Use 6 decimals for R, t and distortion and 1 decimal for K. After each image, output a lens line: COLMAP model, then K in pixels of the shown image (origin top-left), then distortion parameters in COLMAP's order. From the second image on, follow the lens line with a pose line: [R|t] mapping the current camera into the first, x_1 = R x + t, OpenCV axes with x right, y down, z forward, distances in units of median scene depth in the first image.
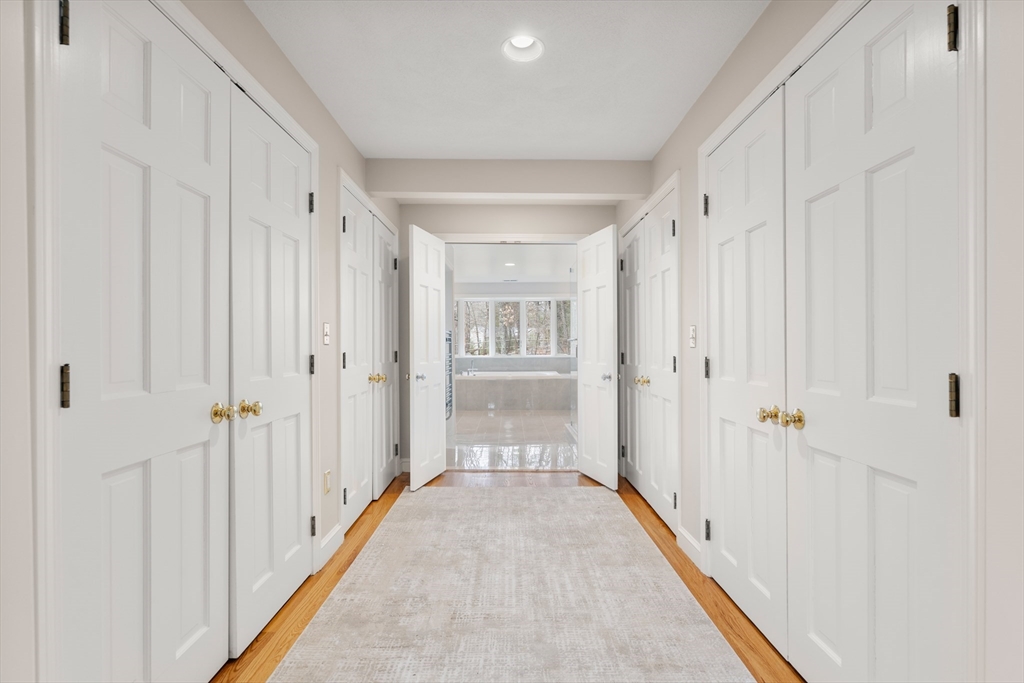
lens RADIAL K [[468.4, 0, 509.3], [0, 468.4, 342.4], [0, 0, 1]] dist [-0.003041, 0.000873]
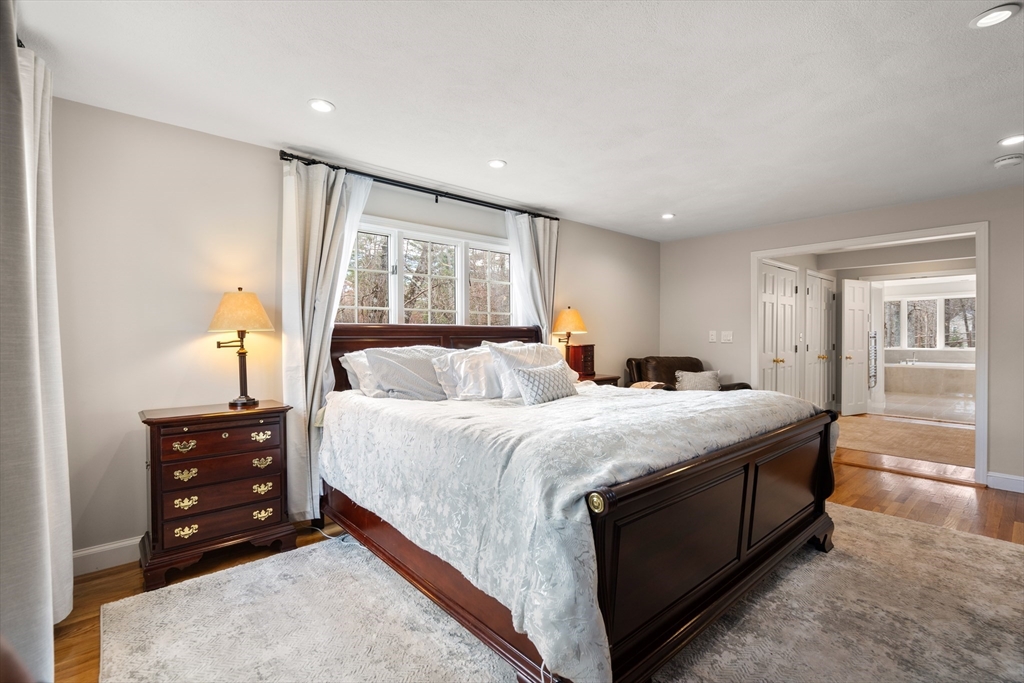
lens RADIAL K [[468.4, 0, 509.3], [0, 468.4, 342.4], [0, 0, 1]] dist [-0.003041, 0.000873]
pose [[0.660769, 0.014559, -0.750448, 0.318545], [0.002893, 0.999755, 0.021943, -0.034523], [0.750584, -0.016671, 0.660565, -1.263925]]
